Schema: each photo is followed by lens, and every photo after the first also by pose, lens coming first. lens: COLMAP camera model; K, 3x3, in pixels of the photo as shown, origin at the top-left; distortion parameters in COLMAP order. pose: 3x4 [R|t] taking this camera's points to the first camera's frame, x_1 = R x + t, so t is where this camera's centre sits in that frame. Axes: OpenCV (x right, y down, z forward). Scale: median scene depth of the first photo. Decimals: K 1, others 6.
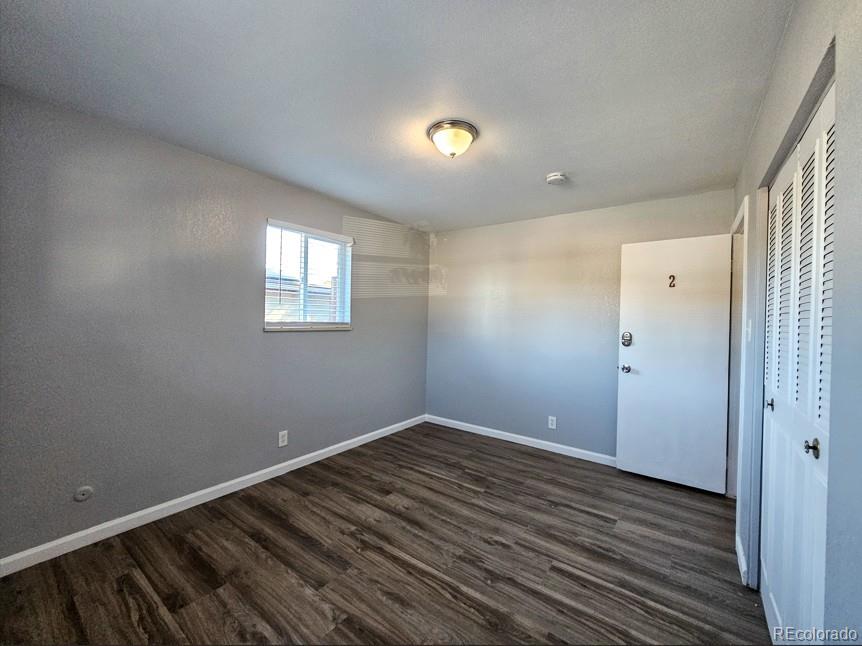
lens RADIAL K [[354.4, 0, 430.3], [0, 354.4, 320.2], [0, 0, 1]] dist [0.000664, 0.001254]
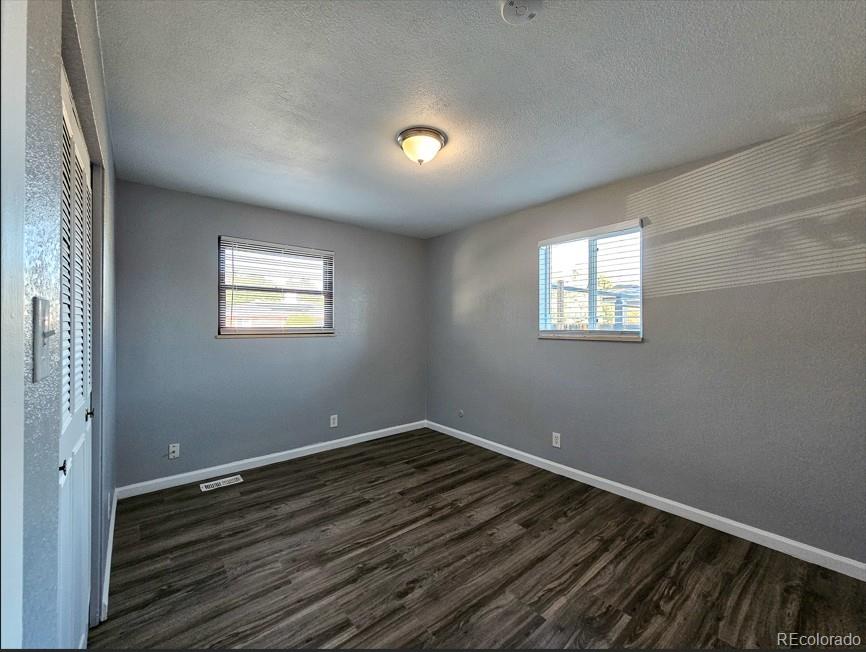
lens RADIAL K [[356.9, 0, 431.6], [0, 356.9, 322.3], [0, 0, 1]] dist [-0.001023, 0.001059]
pose [[-0.241355, -0.028732, -0.970012, 0.812663], [-0.011237, 0.999577, -0.026812, 0.016311], [0.970372, 0.004429, -0.241576, 1.005024]]
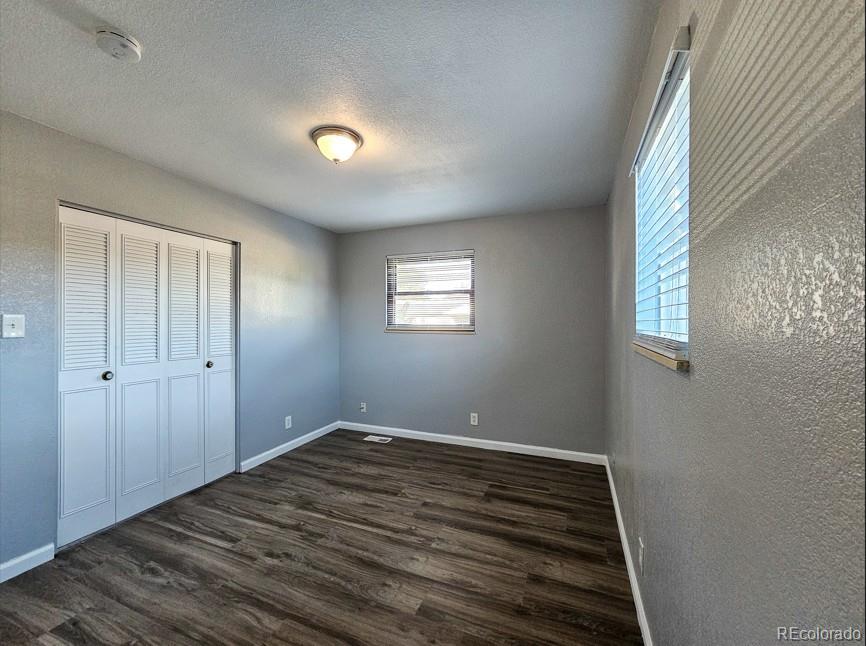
lens RADIAL K [[356.1, 0, 426.5], [0, 356.1, 320.9], [0, 0, 1]] dist [0.000664, 0.001254]
pose [[-0.972373, -0.023982, -0.232198, 0.029621], [-0.023937, 0.999709, -0.003014, -0.005801], [0.232203, 0.002628, -0.972664, 1.620819]]
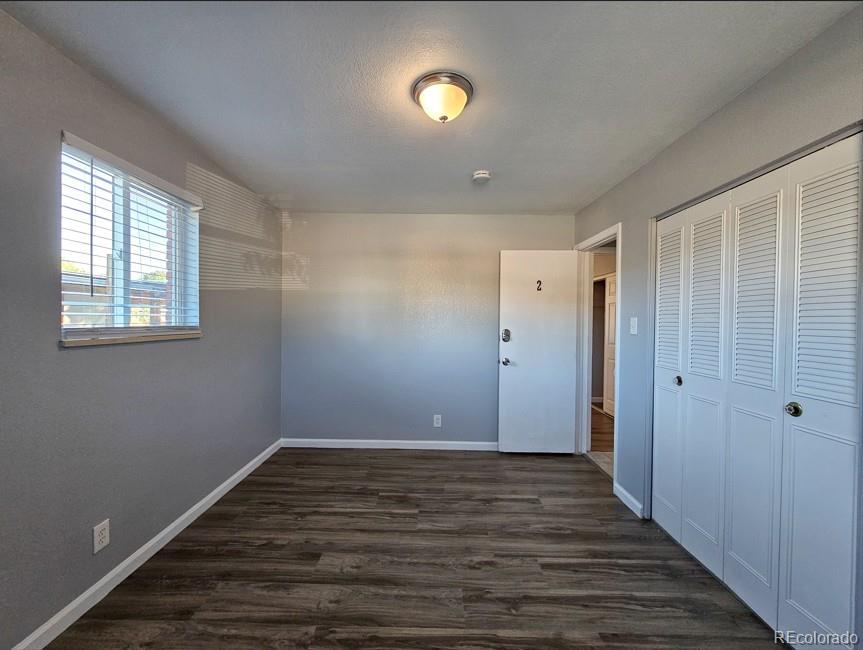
lens RADIAL K [[355.7, 0, 429.4], [0, 355.7, 324.3], [0, 0, 1]] dist [-0.001023, 0.001059]
pose [[0.811763, -0.019448, 0.583664, -0.356462], [0.009807, 0.999758, 0.019672, -0.007605], [-0.583905, -0.010245, 0.811757, 0.272951]]
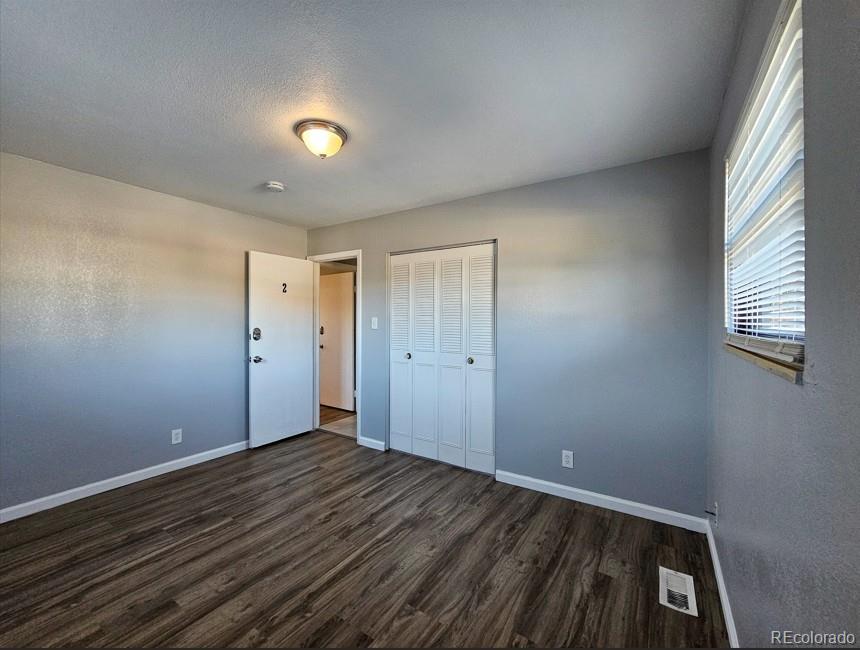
lens RADIAL K [[354.5, 0, 431.3], [0, 354.5, 321.7], [0, 0, 1]] dist [-0.001023, 0.001059]
pose [[-0.058671, -0.024391, 0.997979, -0.759463], [-0.001499, 0.999702, 0.024345, -0.019311], [-0.998276, -0.000068, -0.058690, 0.592884]]
